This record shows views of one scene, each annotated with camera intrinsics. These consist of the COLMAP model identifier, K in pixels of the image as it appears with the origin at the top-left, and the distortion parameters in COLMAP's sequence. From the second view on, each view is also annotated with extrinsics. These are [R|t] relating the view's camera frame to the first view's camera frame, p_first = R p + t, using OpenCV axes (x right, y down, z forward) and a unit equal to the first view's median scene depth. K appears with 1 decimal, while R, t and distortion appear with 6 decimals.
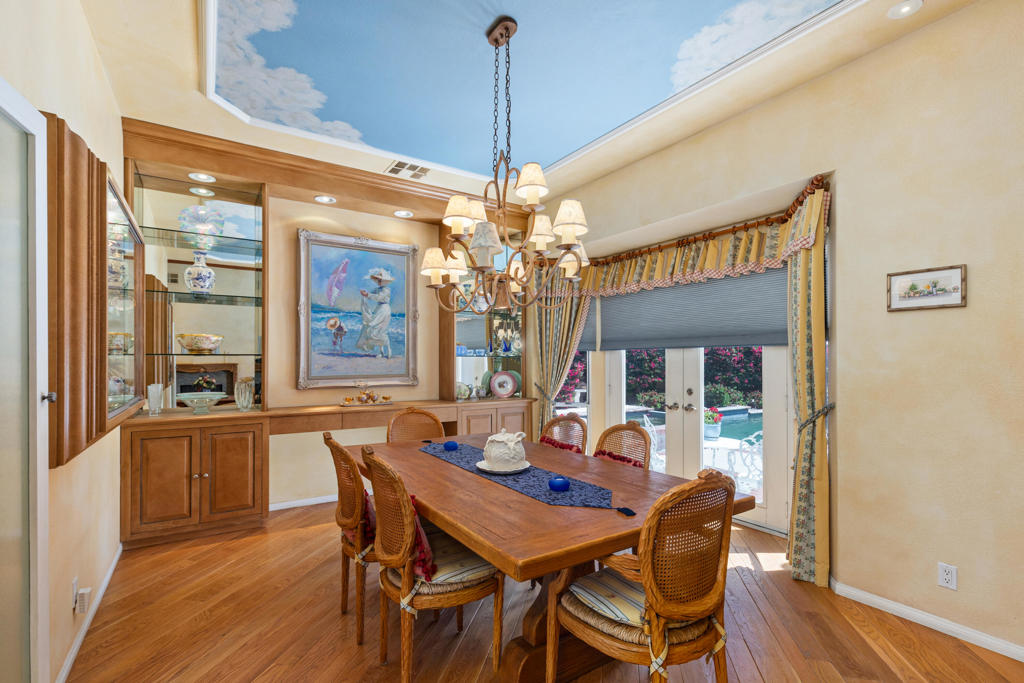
lens RADIAL K [[472.8, 0, 516.4], [0, 472.8, 358.5], [0, 0, 1]] dist [0.002165, 0.000357]
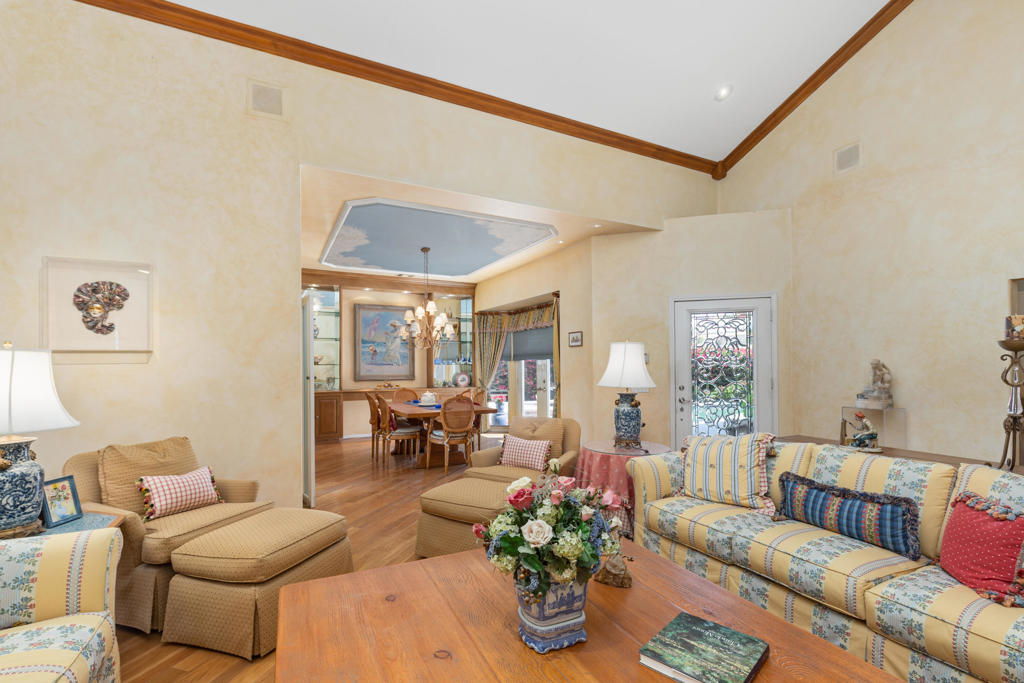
lens RADIAL K [[463.1, 0, 508.2], [0, 463.1, 358.2], [0, 0, 1]] dist [0.000165, 0.000179]
pose [[0.994441, -0.010388, -0.104778, 0.408767], [0.008938, 0.999858, -0.014301, -0.000368], [0.104911, 0.013285, 0.994393, -0.927175]]
